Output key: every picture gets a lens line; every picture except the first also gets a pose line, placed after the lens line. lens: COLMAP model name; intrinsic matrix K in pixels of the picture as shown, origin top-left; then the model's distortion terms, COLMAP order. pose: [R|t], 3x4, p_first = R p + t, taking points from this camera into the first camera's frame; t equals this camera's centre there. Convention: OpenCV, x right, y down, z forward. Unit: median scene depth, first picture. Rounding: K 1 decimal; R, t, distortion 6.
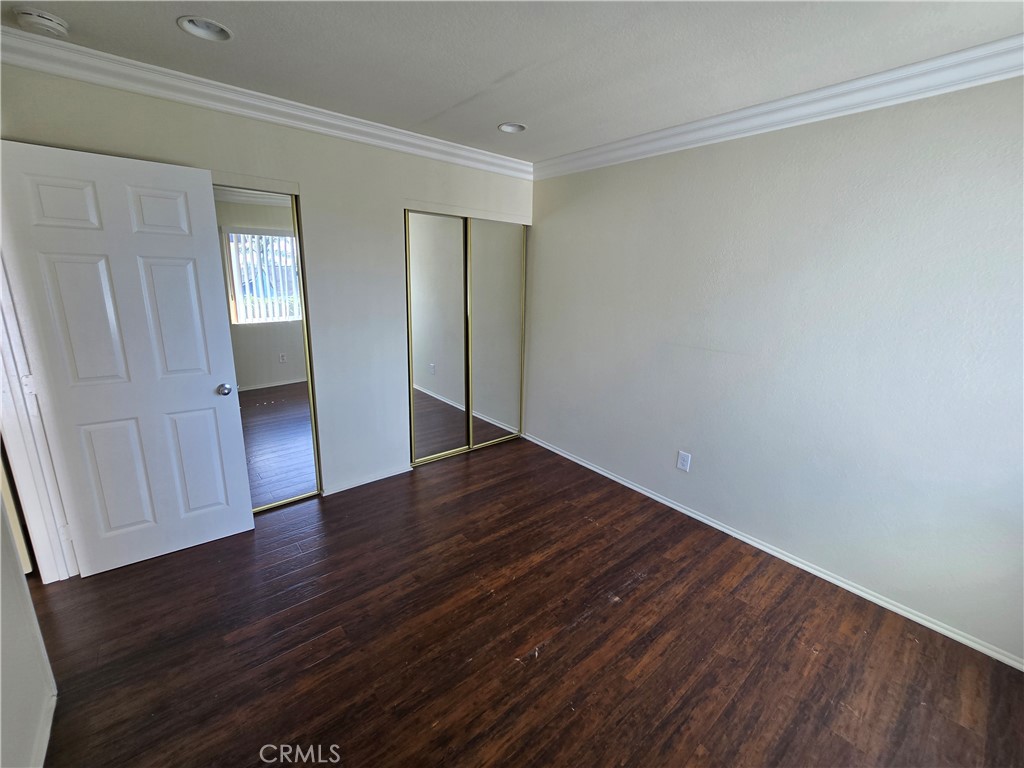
lens RADIAL K [[417.7, 0, 519.8], [0, 417.7, 385.1], [0, 0, 1]] dist [-0.002504, 0.000923]
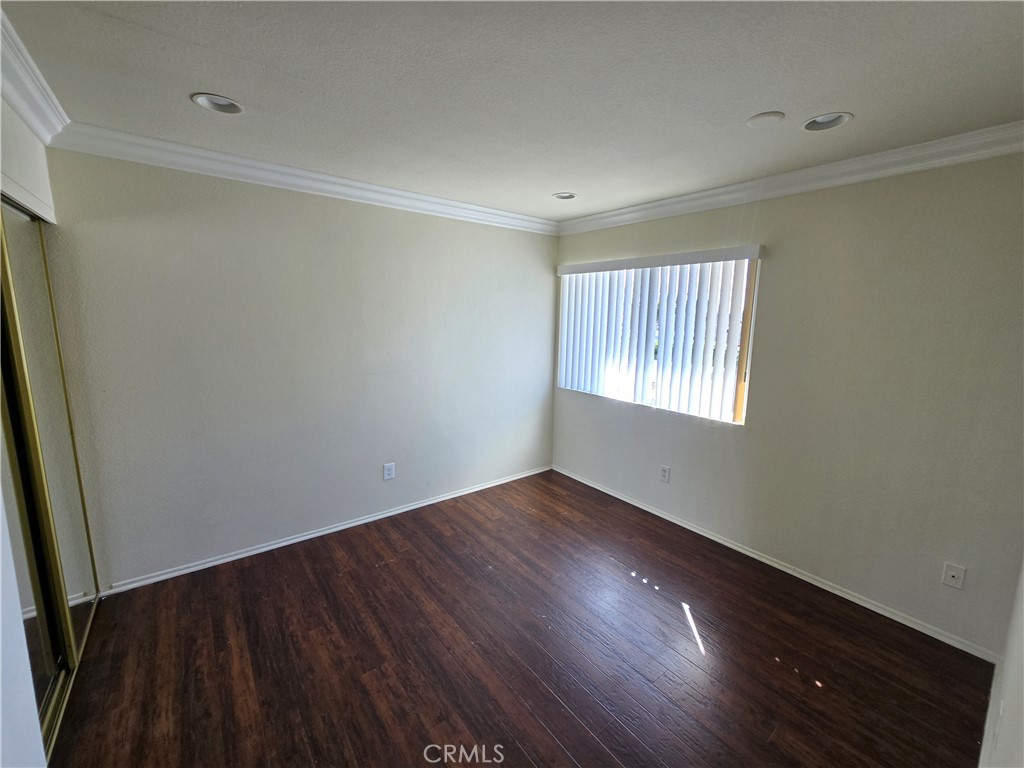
lens RADIAL K [[417.7, 0, 519.1], [0, 417.7, 377.9], [0, 0, 1]] dist [-0.002504, 0.000923]
pose [[0.030224, -0.178084, 0.983551, -0.713465], [0.237487, 0.957102, 0.165998, -0.174657], [-0.970920, 0.228563, 0.071220, 0.553053]]
